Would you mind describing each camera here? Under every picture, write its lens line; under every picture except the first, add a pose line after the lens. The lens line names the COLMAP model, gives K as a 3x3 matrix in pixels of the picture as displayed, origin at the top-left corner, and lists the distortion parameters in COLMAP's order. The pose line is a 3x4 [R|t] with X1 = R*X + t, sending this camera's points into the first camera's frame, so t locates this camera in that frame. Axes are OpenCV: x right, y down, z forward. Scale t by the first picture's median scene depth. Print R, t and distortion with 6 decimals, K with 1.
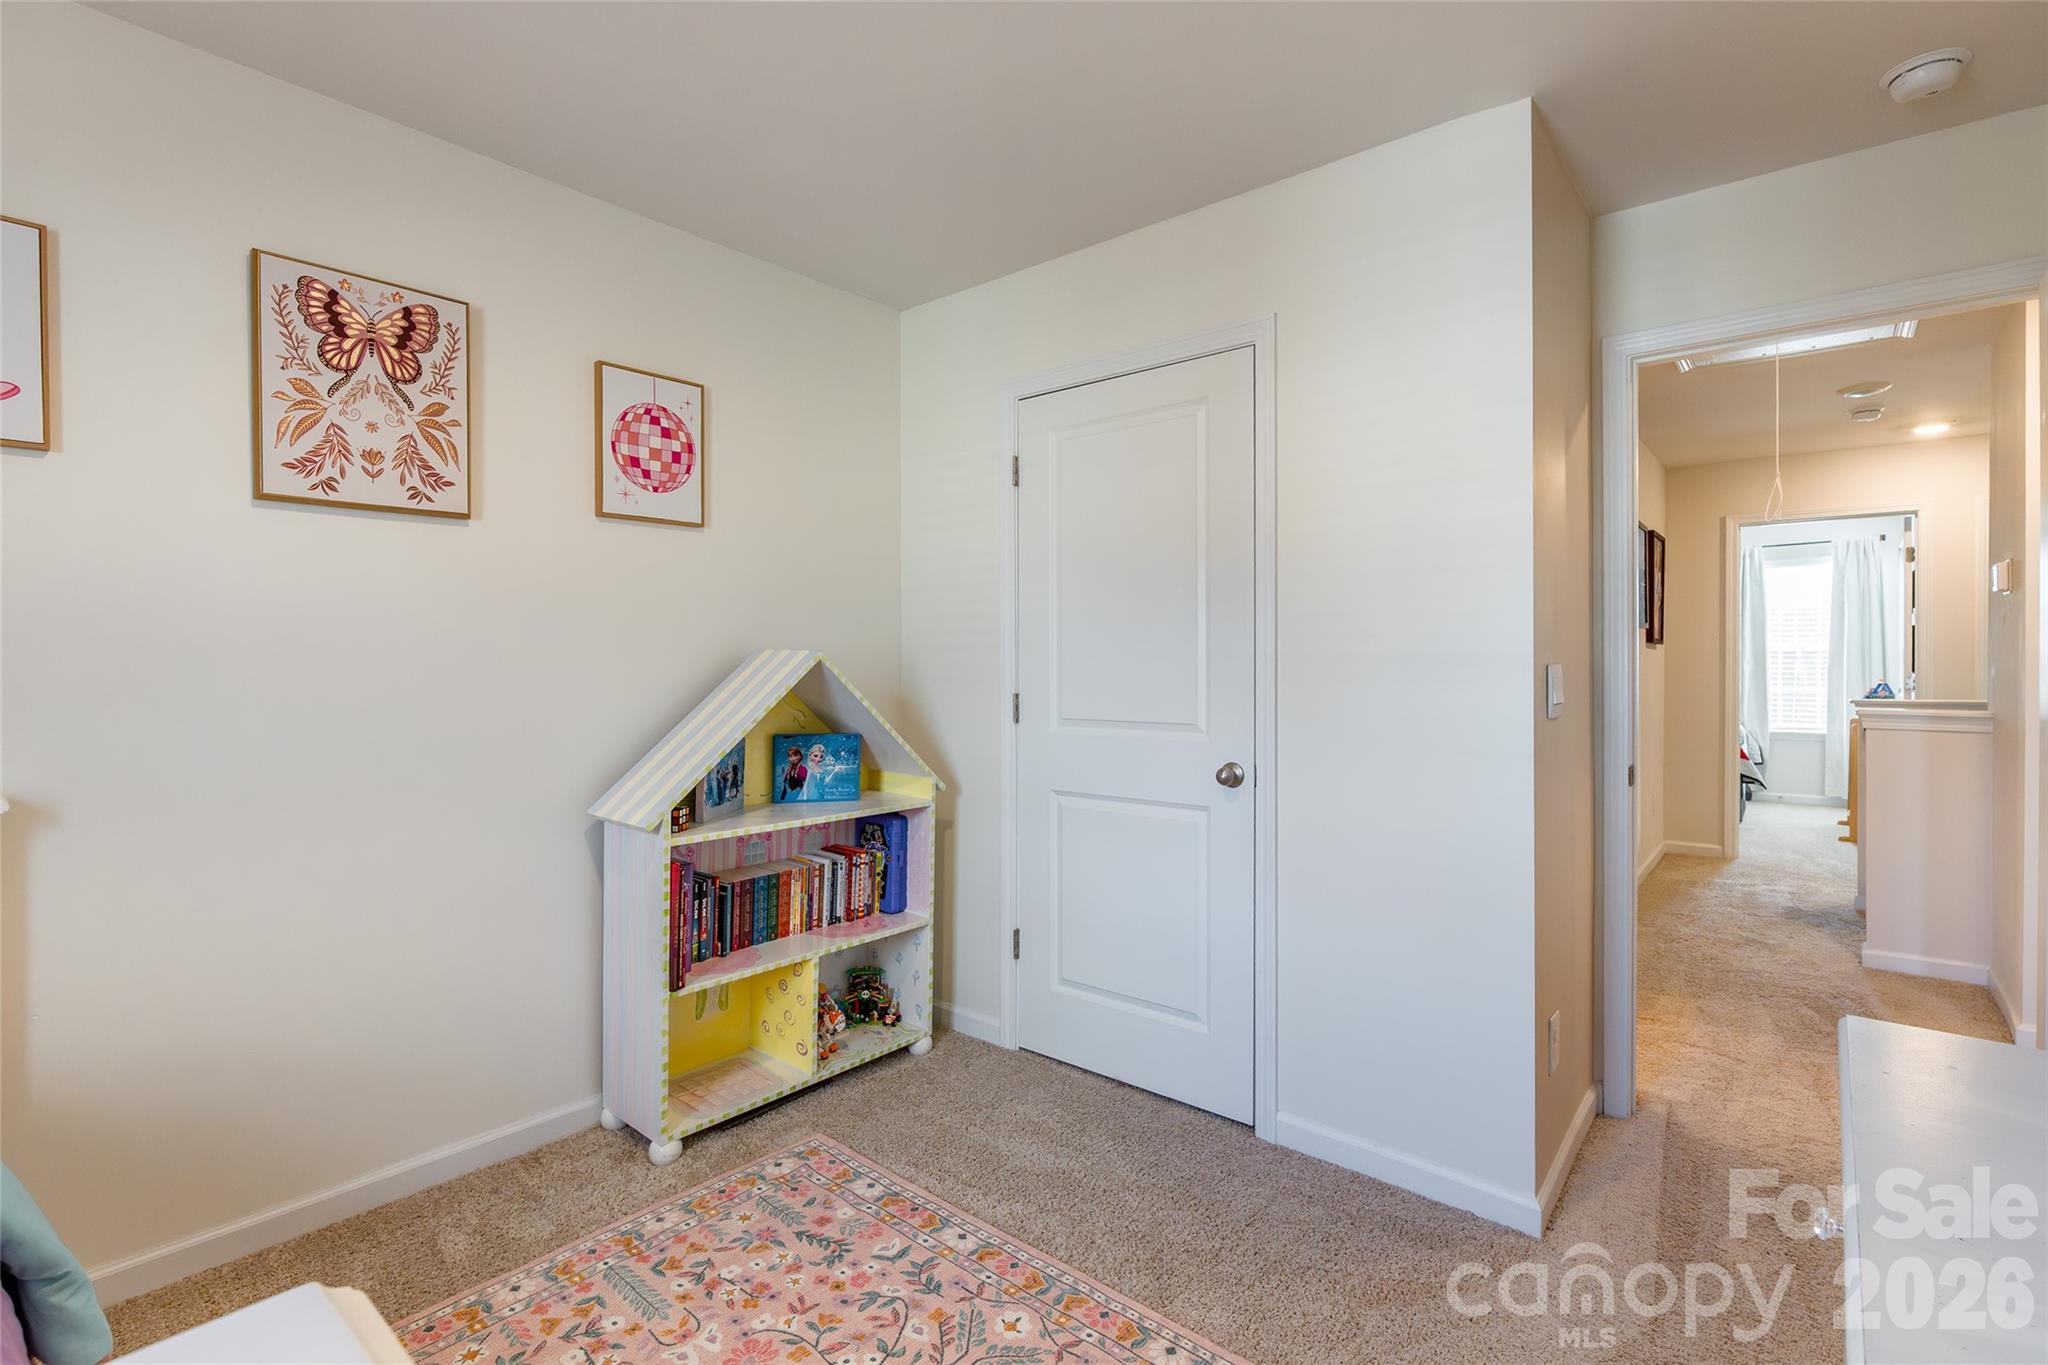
lens RADIAL K [[944.8, 0, 1028.3], [0, 944.8, 672.2], [0, 0, 1]] dist [-0.012484, 0.001619]
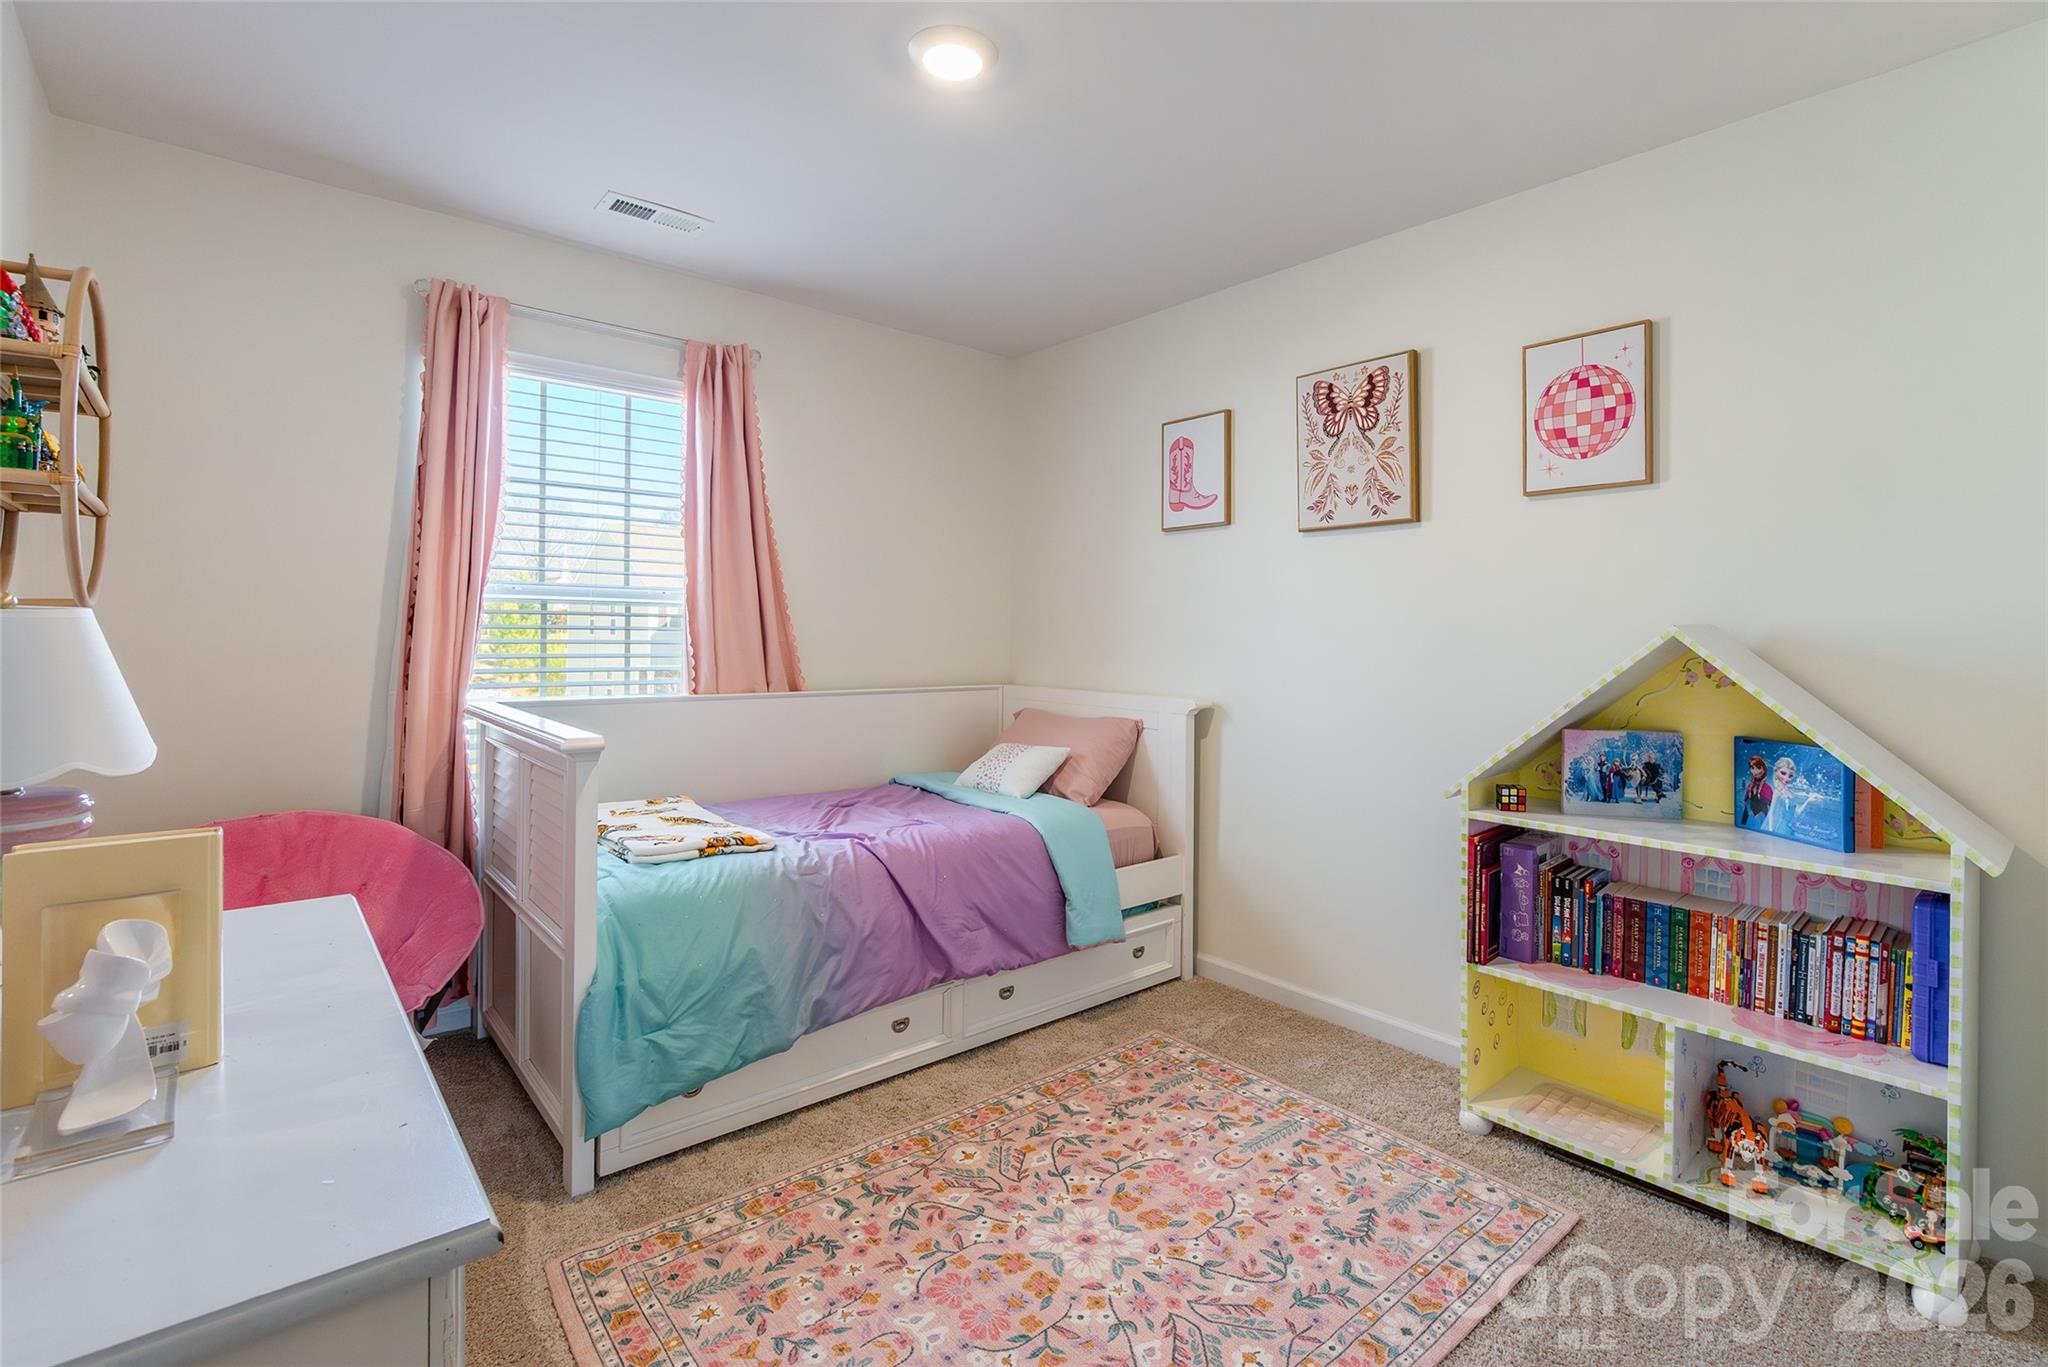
lens RADIAL K [[944.8, 0, 1055.9], [0, 944.8, 629.9], [0, 0, 1]] dist [-0.012484, 0.001619]
pose [[-0.145304, -0.004542, -0.989377, 0.731321], [-0.021682, 0.999764, -0.001406, -0.008137], [0.989149, 0.021247, -0.145368, 0.739854]]
